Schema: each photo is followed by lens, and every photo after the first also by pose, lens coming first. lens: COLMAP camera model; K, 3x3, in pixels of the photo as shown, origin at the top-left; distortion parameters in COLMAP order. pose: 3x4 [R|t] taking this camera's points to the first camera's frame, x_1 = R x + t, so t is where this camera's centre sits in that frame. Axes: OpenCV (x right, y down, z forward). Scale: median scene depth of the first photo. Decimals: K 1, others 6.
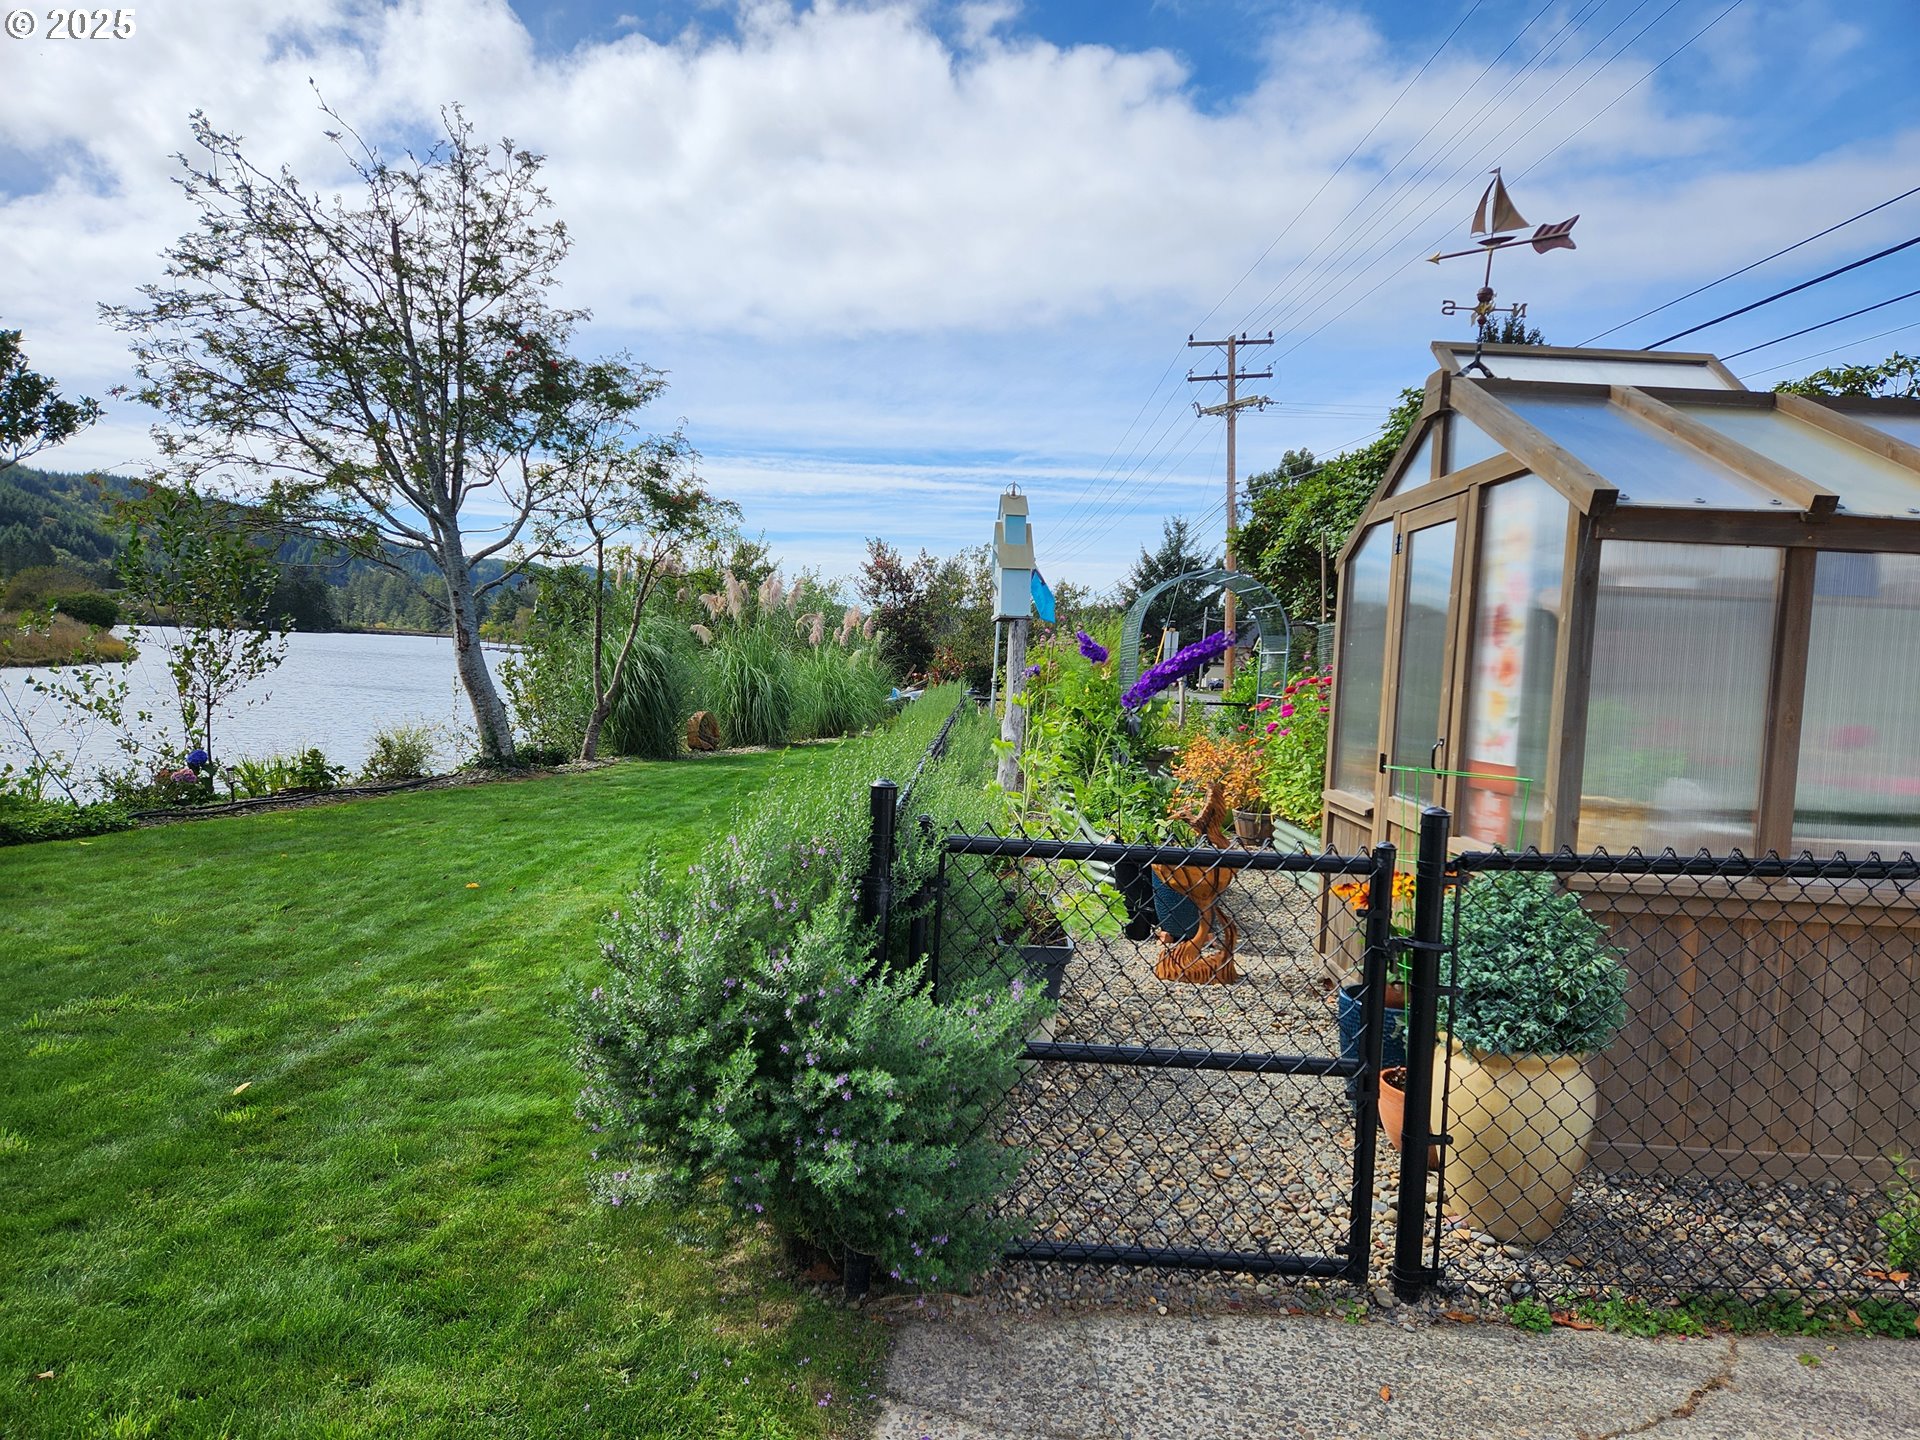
lens RADIAL K [[1291.2, 0, 961.4], [0, 1291.2, 735.8], [0, 0, 1]] dist [0.060005, -0.039382]
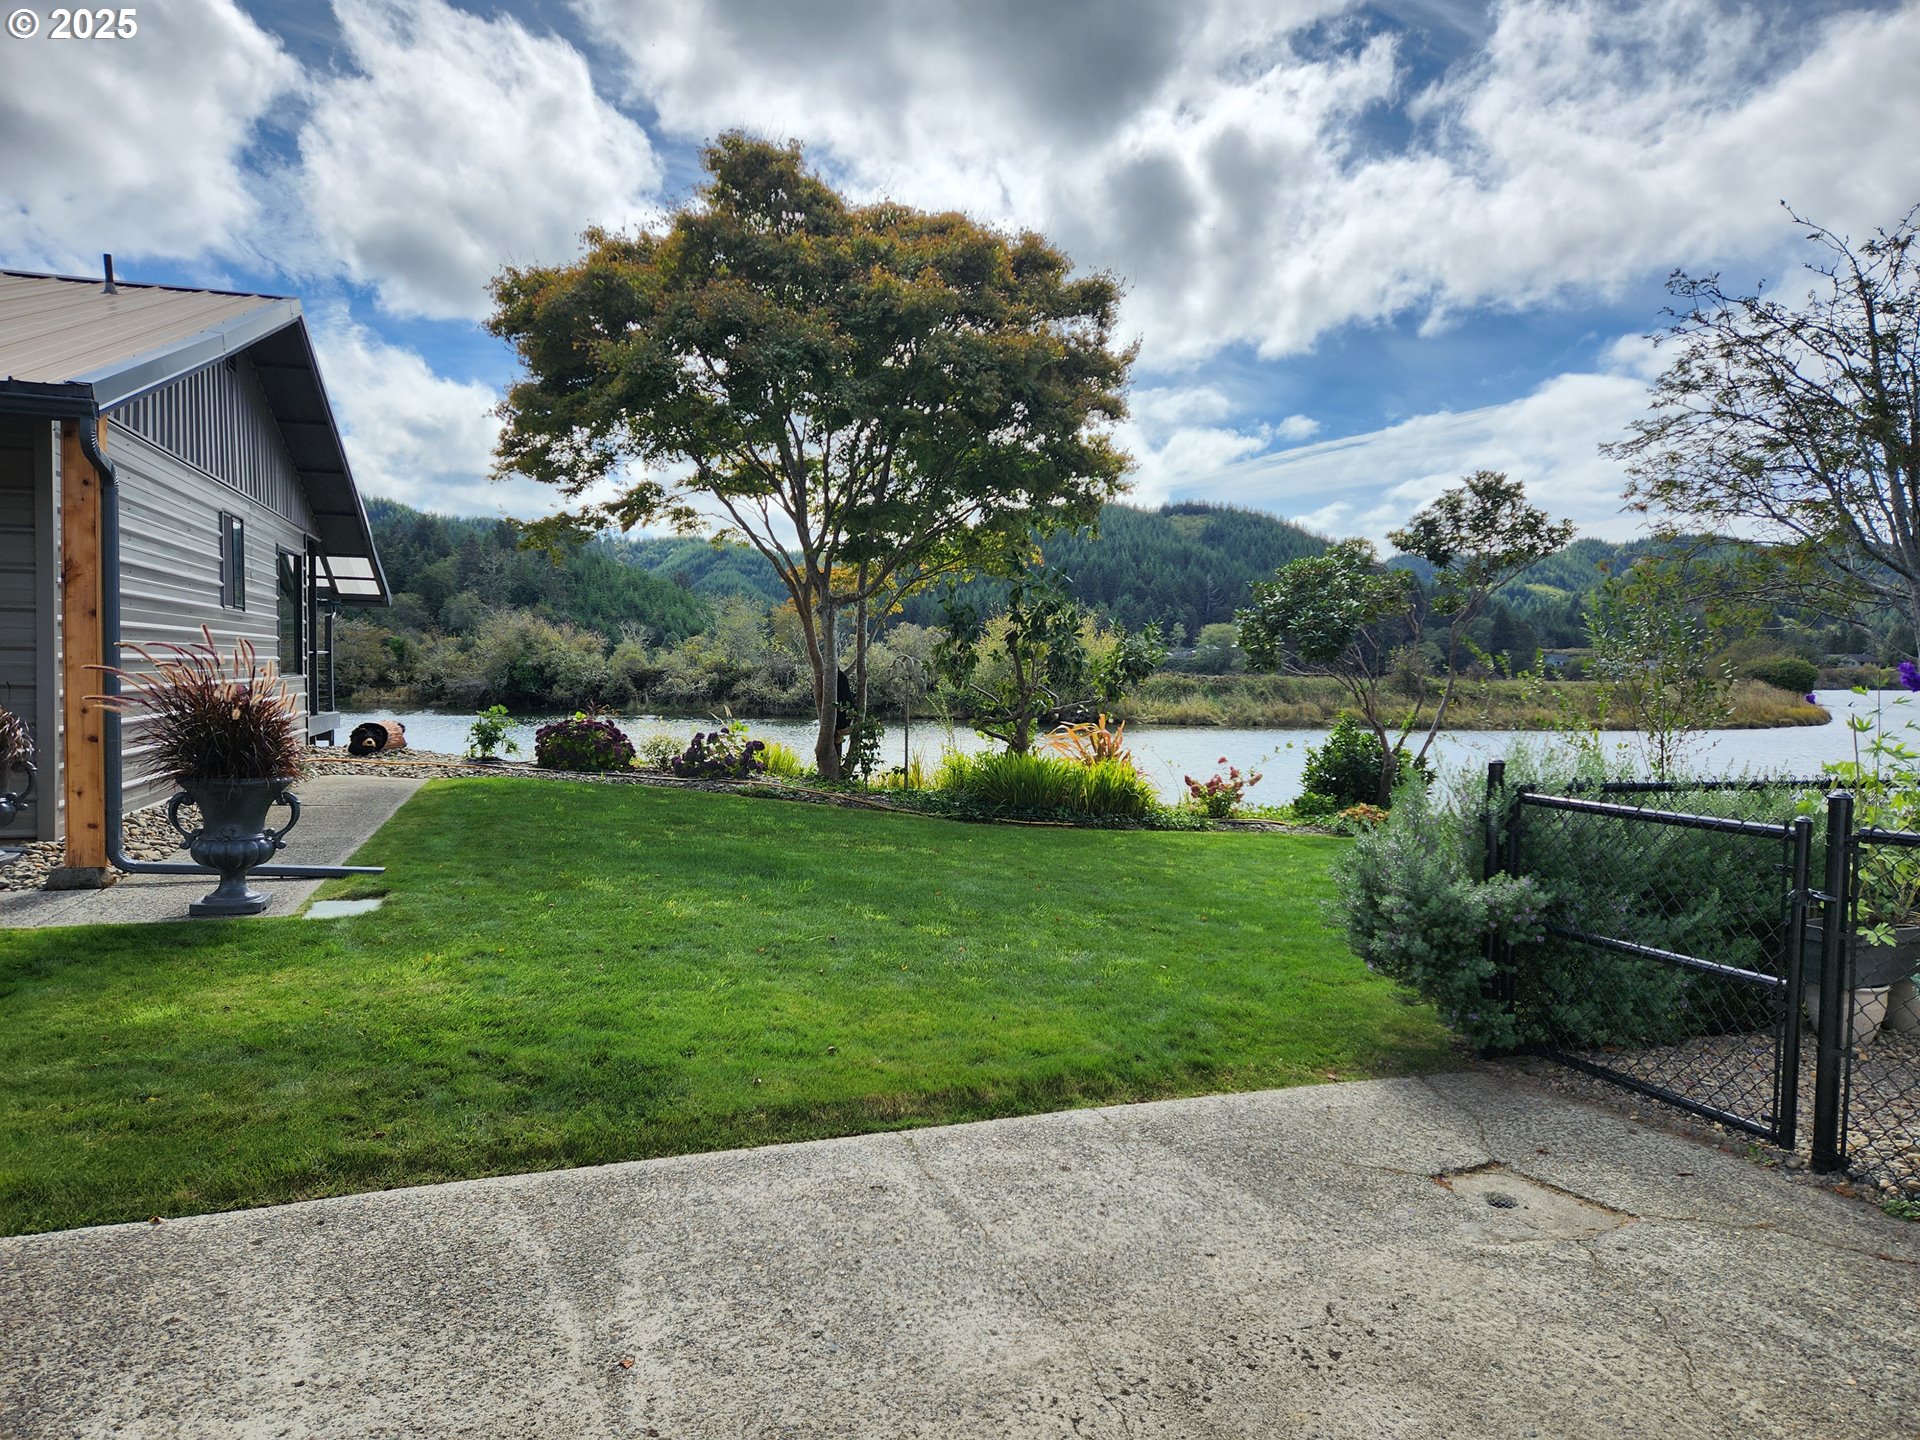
lens RADIAL K [[1291.2, 0, 948.9], [0, 1291.2, 724.1], [0, 0, 1]] dist [0.060005, -0.039382]
pose [[0.385645, 0.005002, -0.922634, 0.285203], [-0.059671, 0.998027, -0.019530, 0.016116], [0.920716, 0.062586, 0.385183, -0.073970]]
